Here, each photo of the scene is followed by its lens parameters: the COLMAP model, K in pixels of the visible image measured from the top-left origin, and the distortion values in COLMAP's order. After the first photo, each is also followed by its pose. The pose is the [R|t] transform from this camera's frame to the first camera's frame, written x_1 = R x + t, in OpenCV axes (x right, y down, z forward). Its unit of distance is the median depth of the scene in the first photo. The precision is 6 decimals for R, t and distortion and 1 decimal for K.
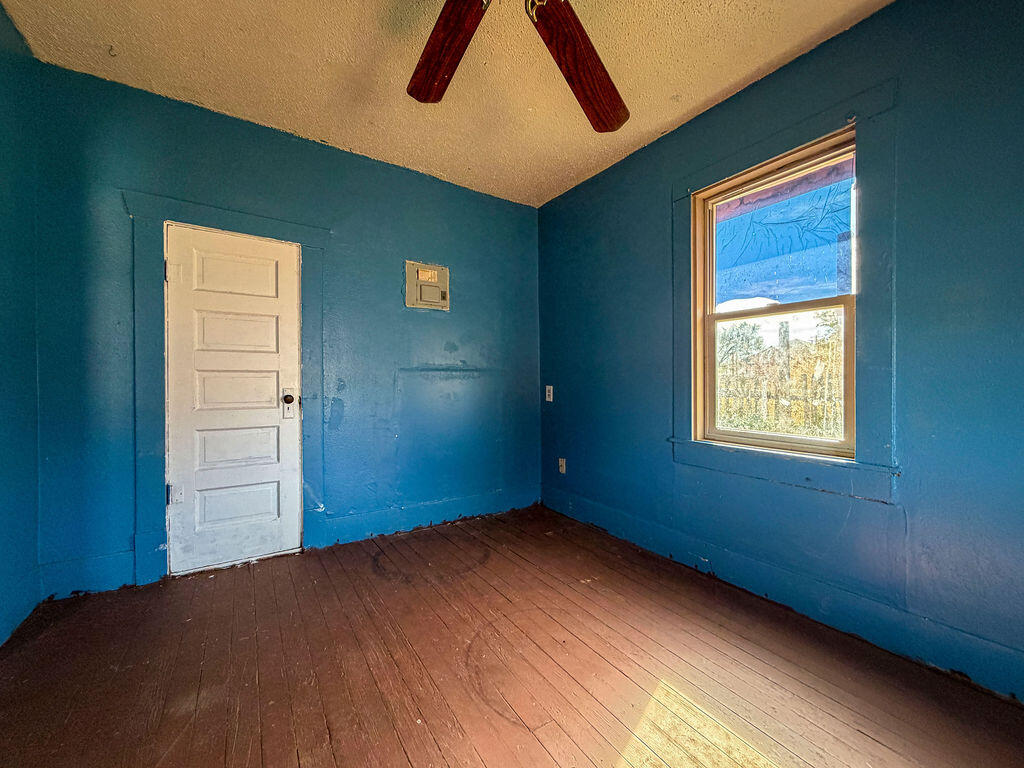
lens RADIAL K [[408.7, 0, 512.0], [0, 408.7, 384.0], [0, 0, 1]] dist [-0.000616, -0.000145]
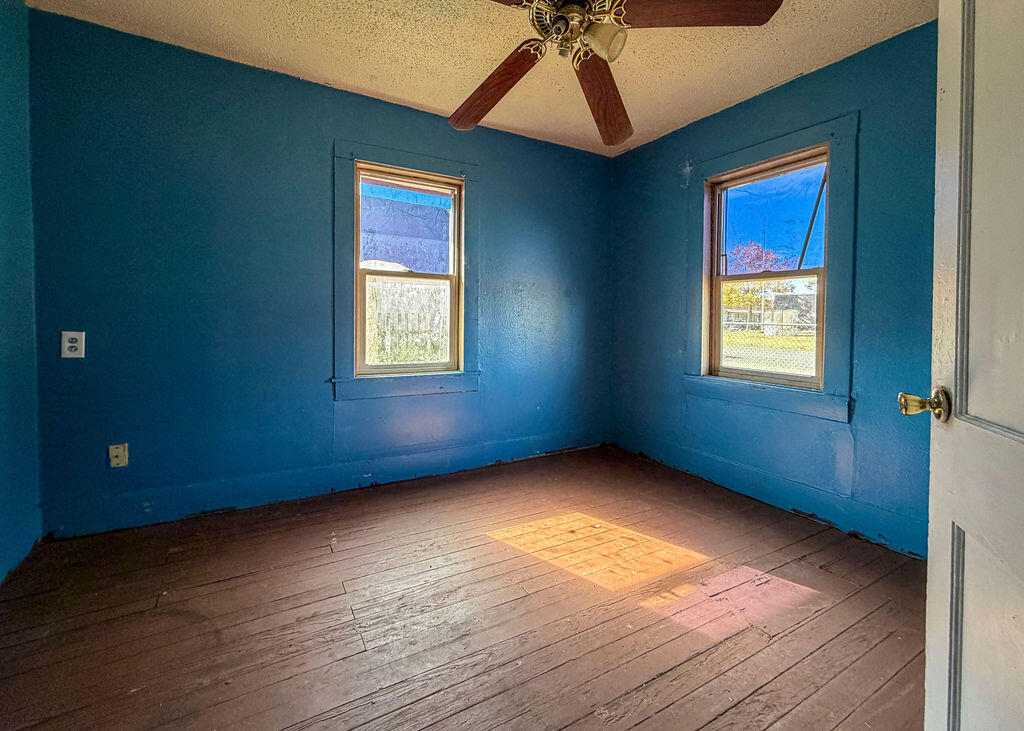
lens RADIAL K [[426.7, 0, 481.7], [0, 426.7, 322.5], [0, 0, 1]] dist [0.000933, -0.000045]
pose [[0.099276, -0.008721, 0.995022, -0.681120], [-0.006633, 0.999934, 0.009426, -0.027146], [-0.995038, -0.007536, 0.099211, 0.513775]]
